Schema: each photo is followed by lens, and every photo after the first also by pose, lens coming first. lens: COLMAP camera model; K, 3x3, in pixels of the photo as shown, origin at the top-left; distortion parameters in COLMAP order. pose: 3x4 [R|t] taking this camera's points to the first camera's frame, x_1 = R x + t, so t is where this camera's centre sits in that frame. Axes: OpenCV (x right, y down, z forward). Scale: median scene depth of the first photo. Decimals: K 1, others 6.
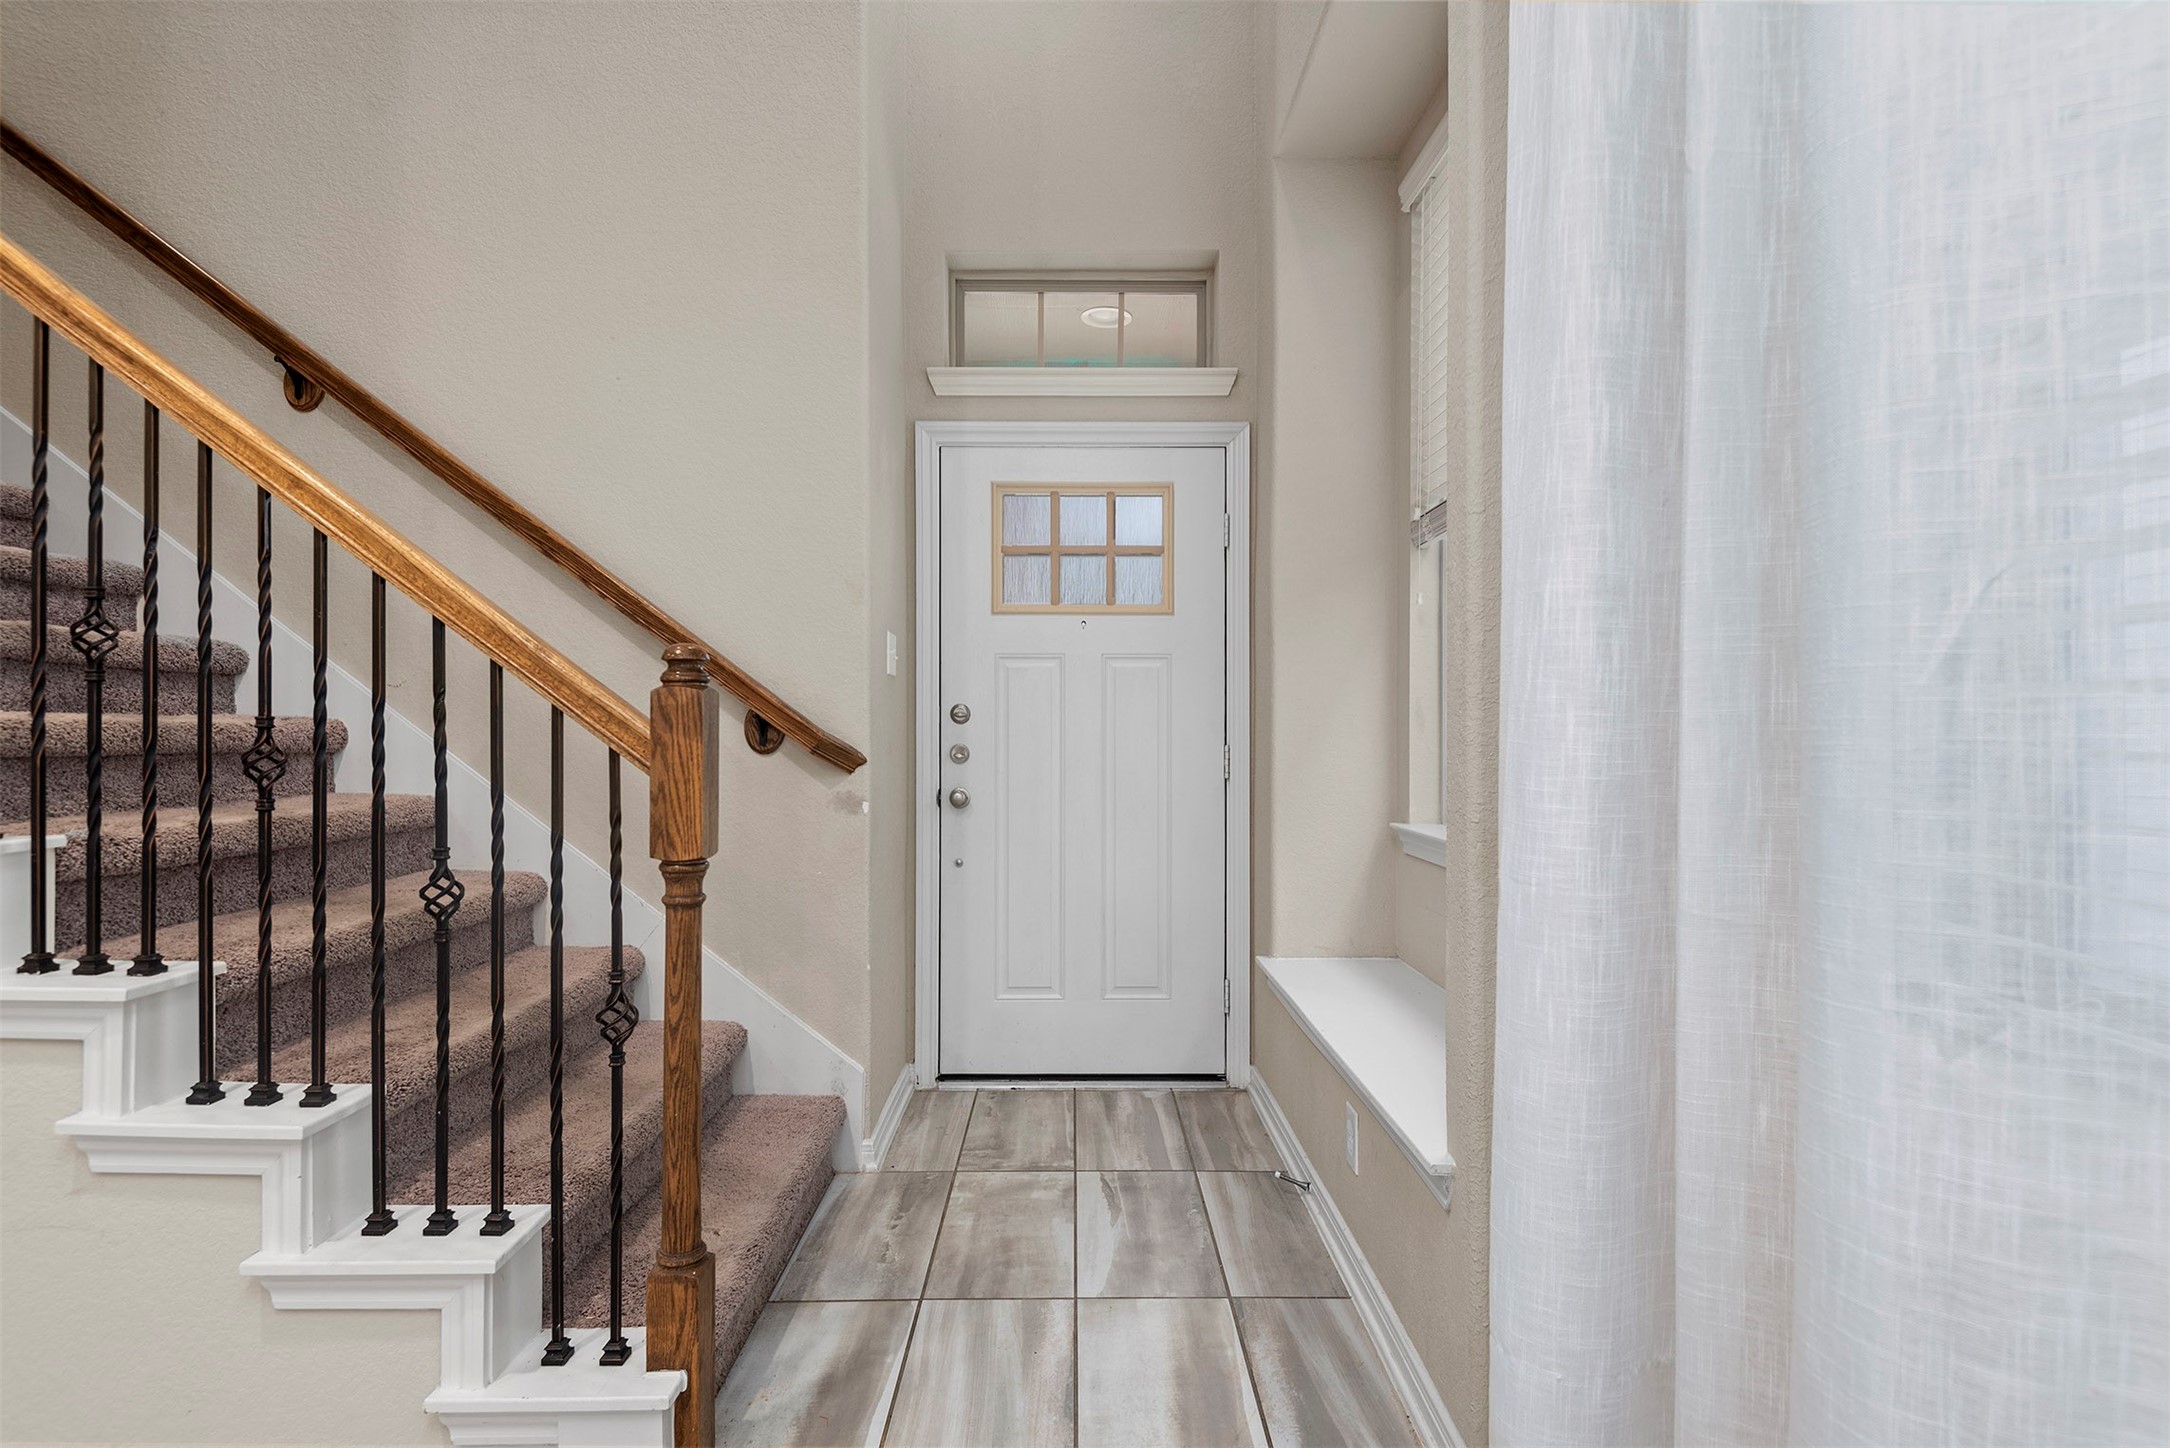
lens RADIAL K [[1068.6, 0, 1081.7], [0, 1068.6, 728.5], [0, 0, 1]] dist [0.009958, -0.000779]
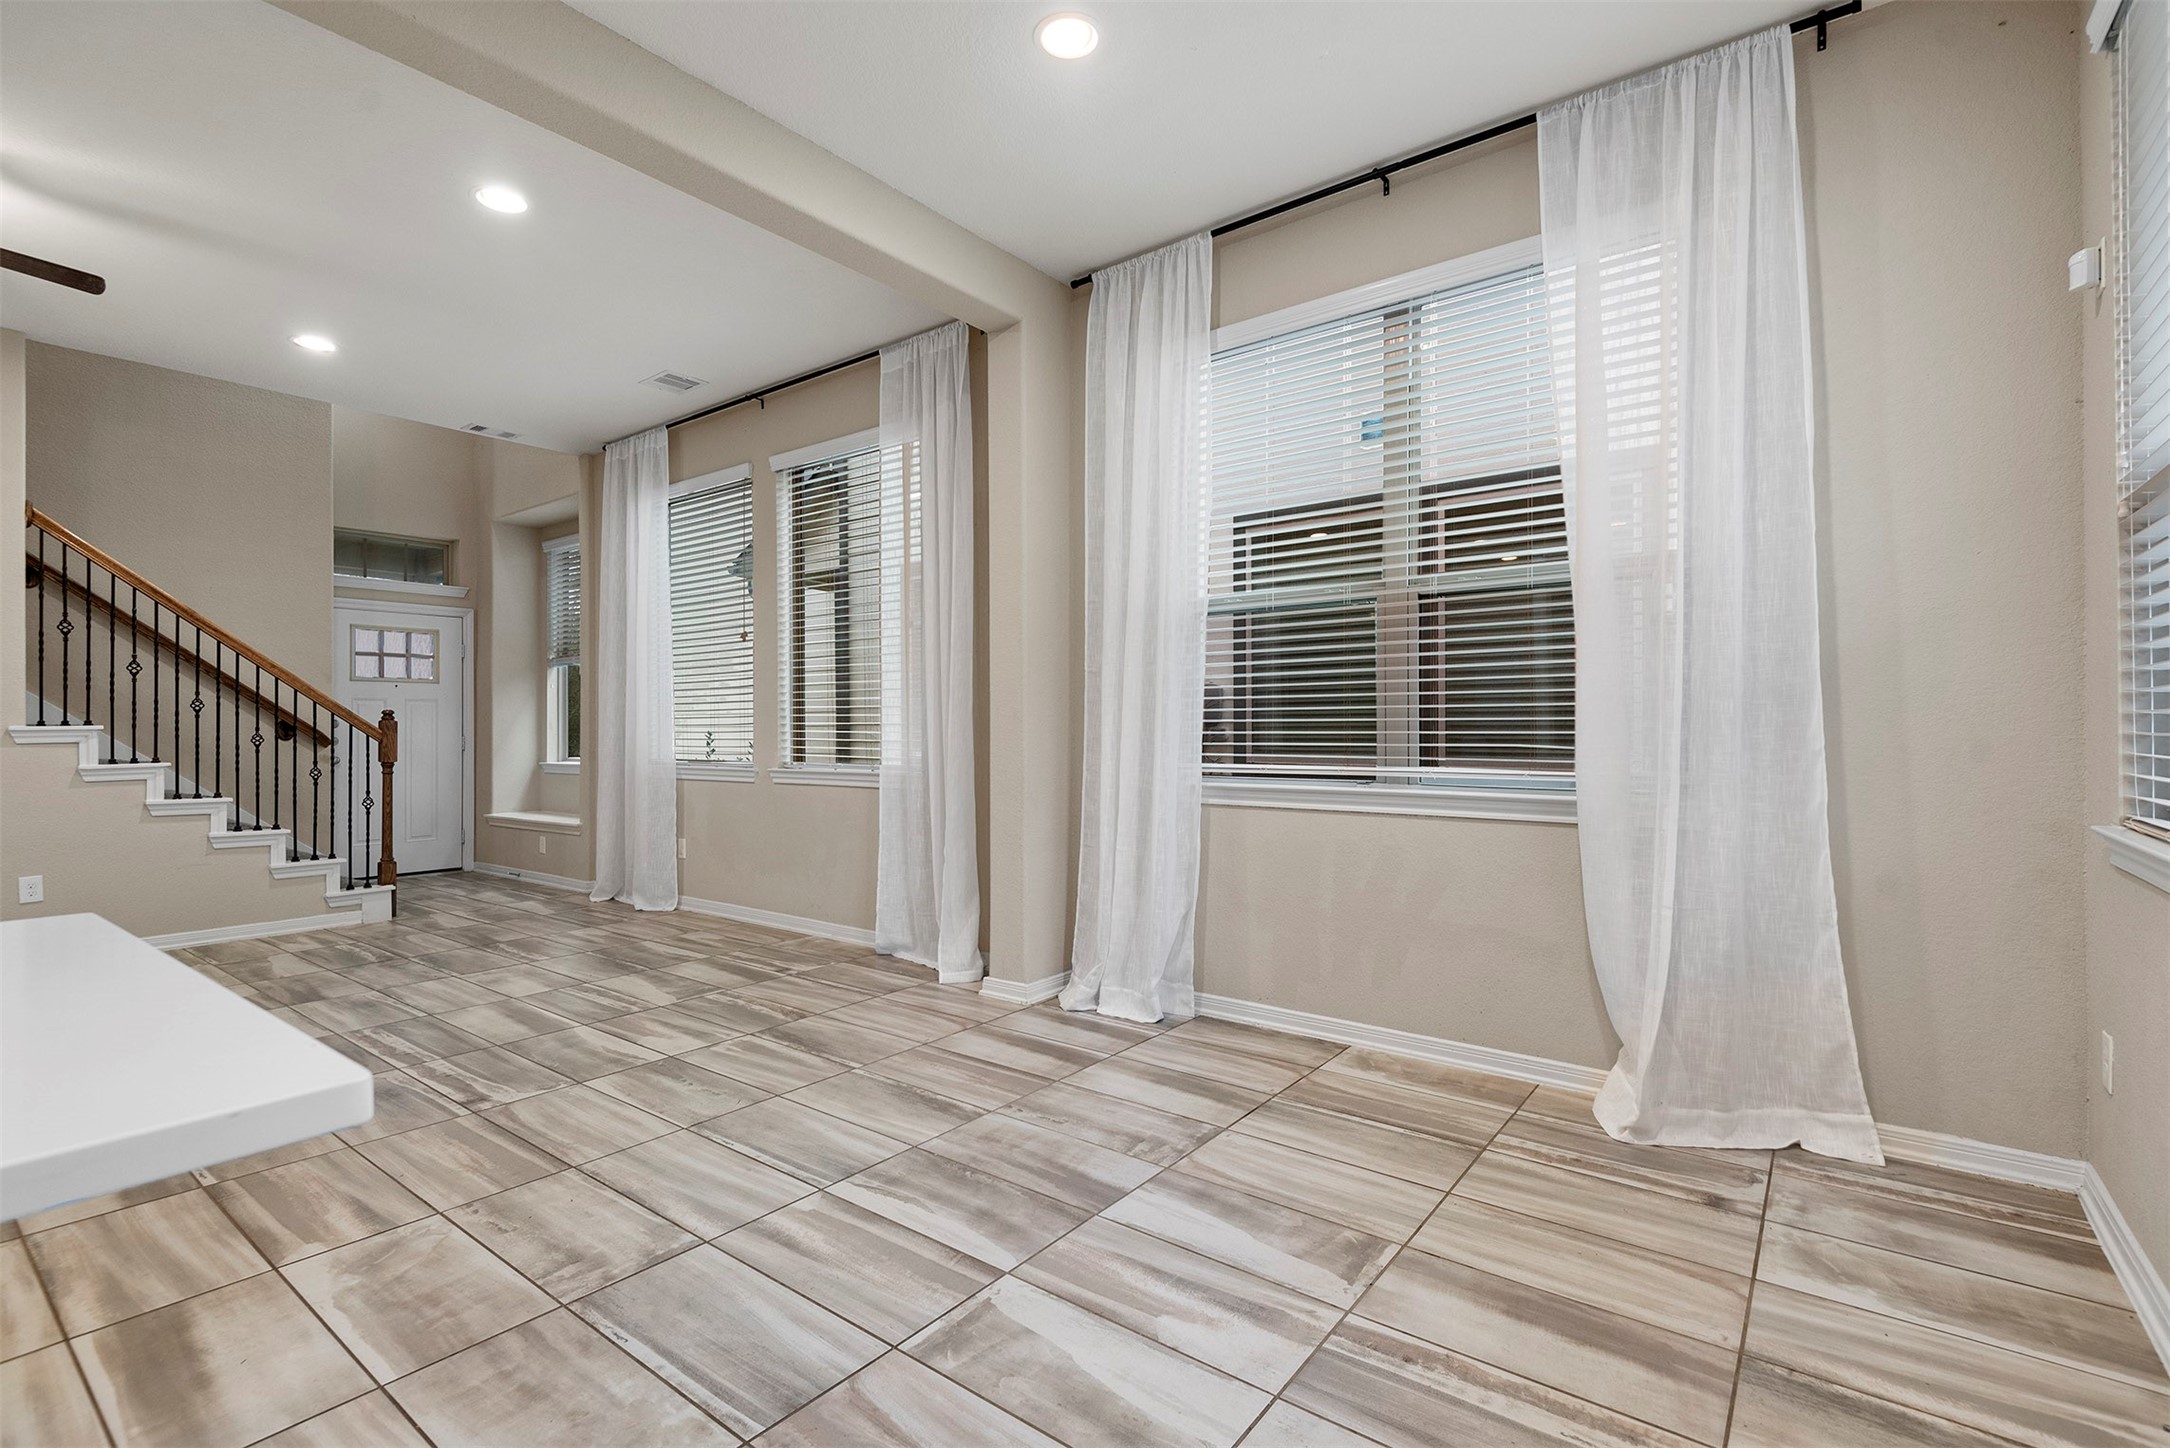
lens RADIAL K [[980.5, 0, 1083.6], [0, 980.5, 724.4], [0, 0, 1]] dist [0.022039, -0.012807]
pose [[0.617306, -0.002495, 0.786719, -1.569696], [0.007487, 0.999968, -0.002703, 0.010381], [-0.786687, 0.007558, 0.617305, -3.139936]]
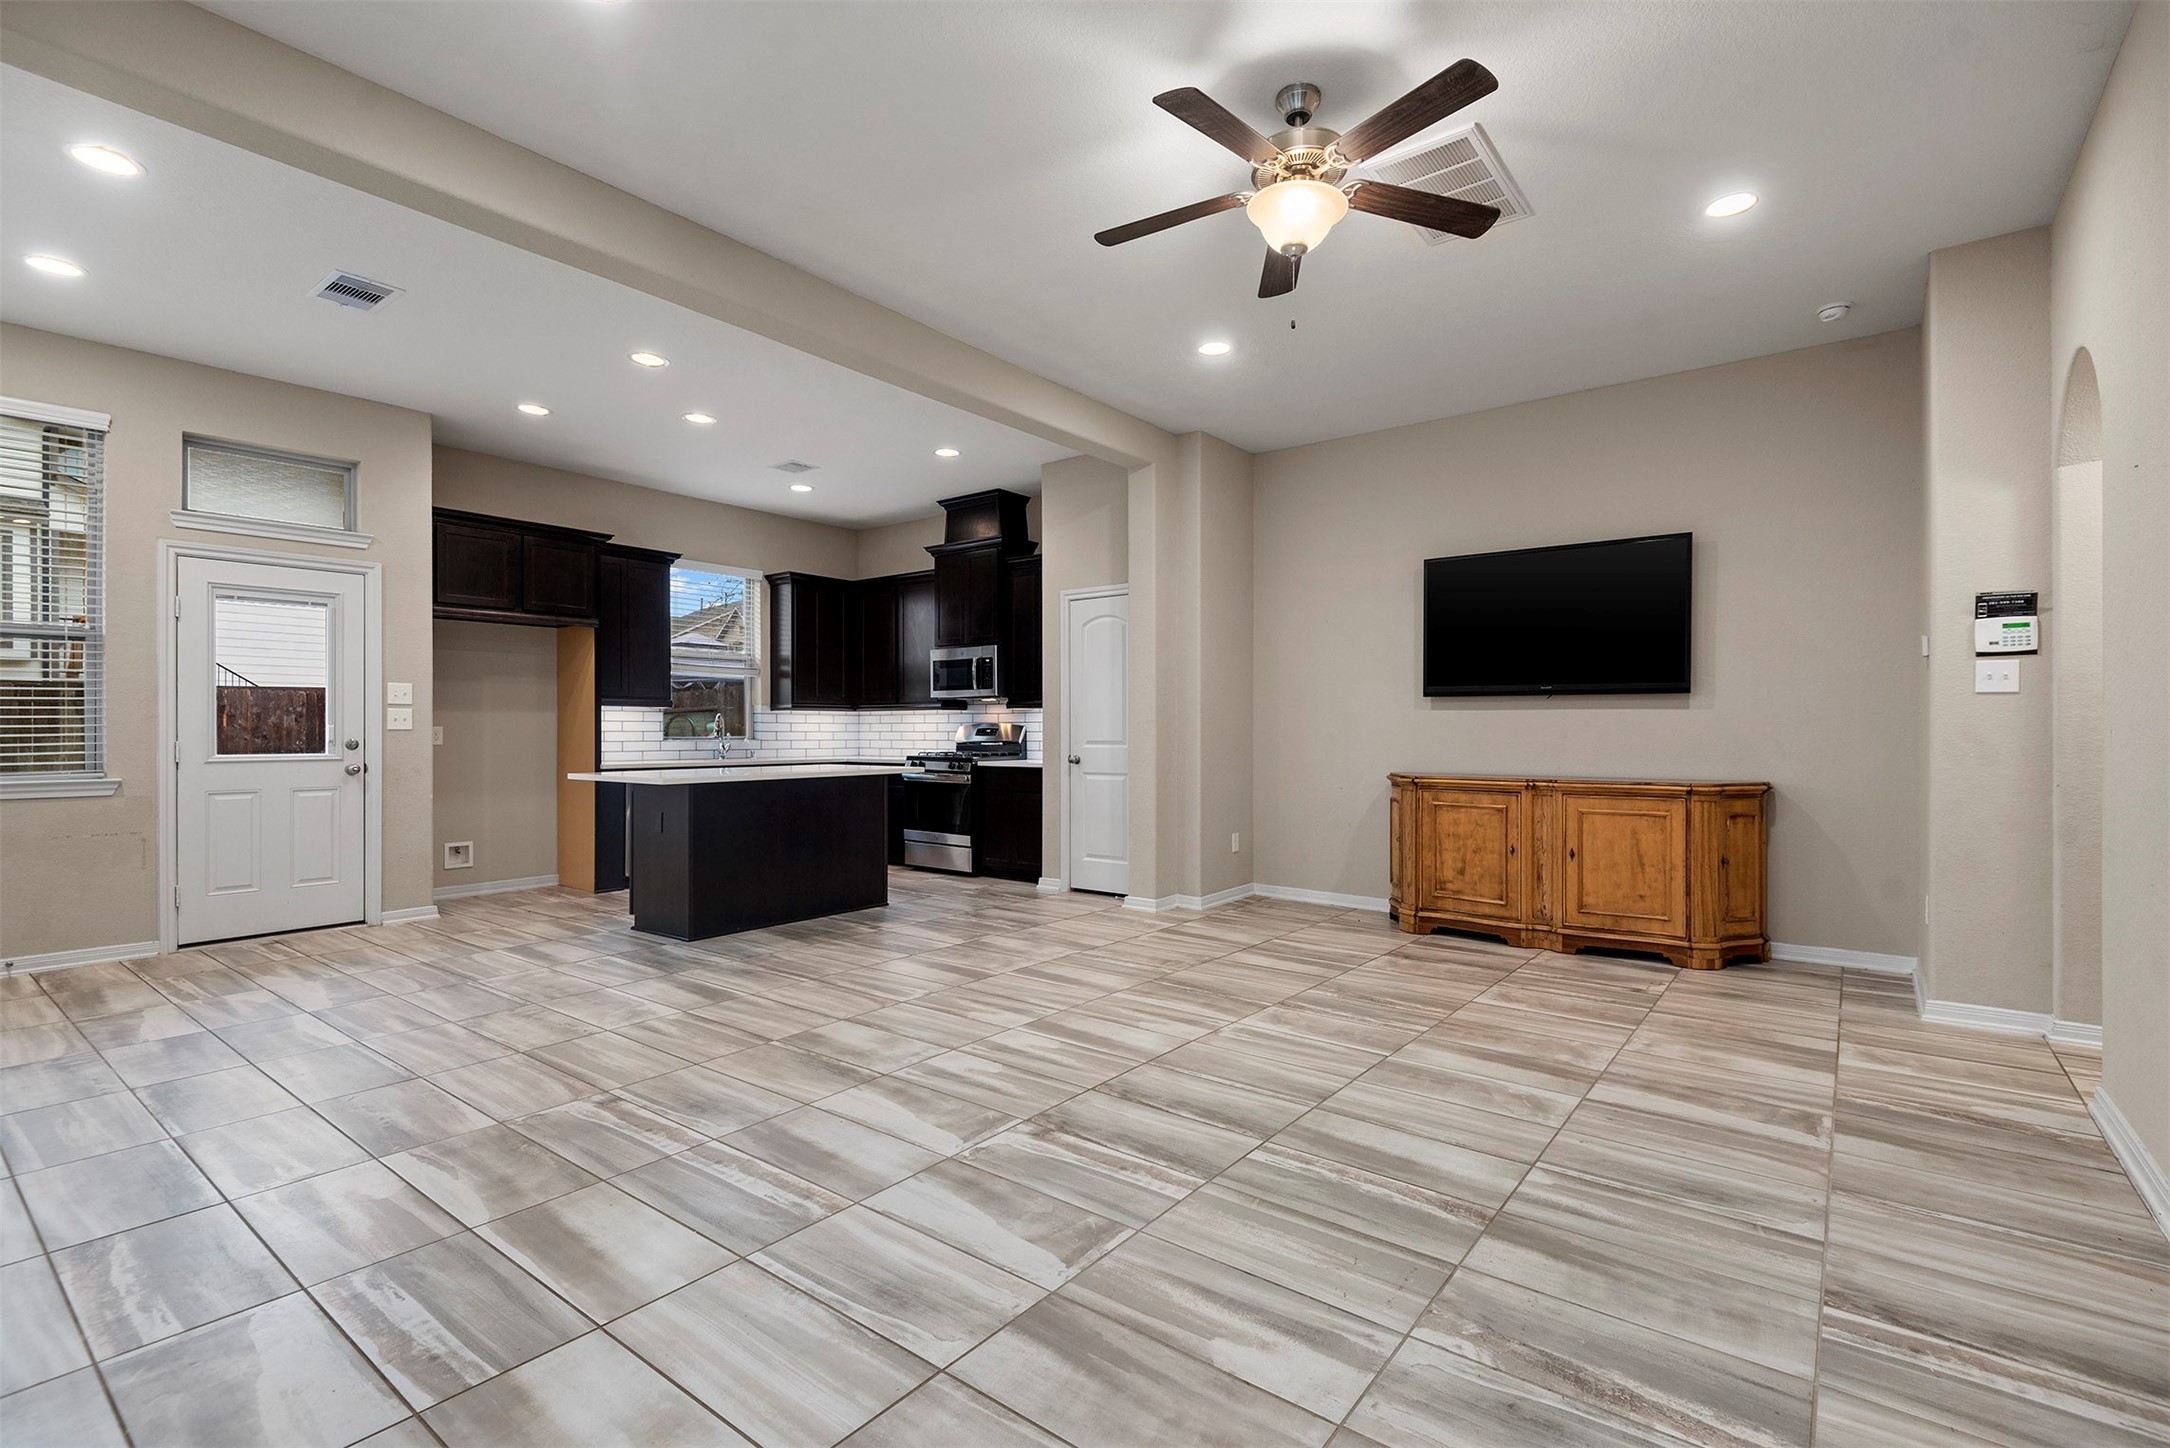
lens RADIAL K [[980.5, 0, 1081.7], [0, 980.5, 722.5], [0, 0, 1]] dist [0.022039, -0.012807]
pose [[-0.624794, -0.005544, -0.780770, 0.000751], [-0.002261, 0.999983, -0.005291, -0.002668], [0.780786, -0.001540, -0.624796, 0.574046]]
